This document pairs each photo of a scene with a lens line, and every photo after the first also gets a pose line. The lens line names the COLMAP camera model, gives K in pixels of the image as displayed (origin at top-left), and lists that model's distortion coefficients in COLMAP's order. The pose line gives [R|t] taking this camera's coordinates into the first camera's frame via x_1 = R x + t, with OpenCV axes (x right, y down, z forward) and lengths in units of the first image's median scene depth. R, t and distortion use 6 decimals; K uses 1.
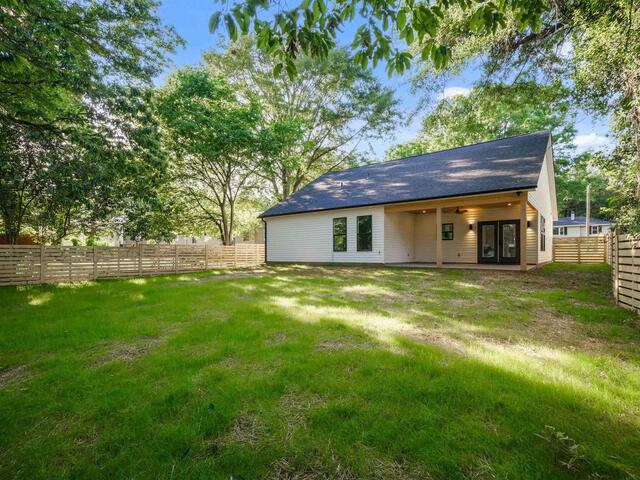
lens RADIAL K [[325.0, 0, 322.2], [0, 325.0, 236.0], [0, 0, 1]] dist [-0.001328, 0.000341]
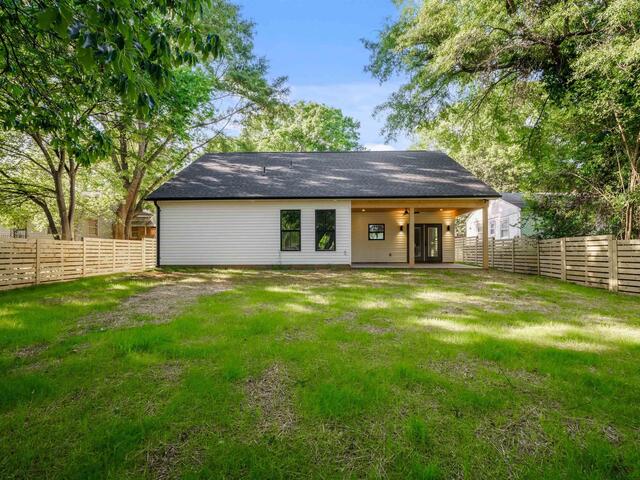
lens RADIAL K [[325.0, 0, 322.2], [0, 325.0, 236.0], [0, 0, 1]] dist [-0.001328, 0.000341]
pose [[0.801020, 0.029755, 0.597897, -0.378214], [-0.031584, 0.999474, -0.007426, 0.013374], [-0.597804, -0.012935, 0.801538, 0.300048]]
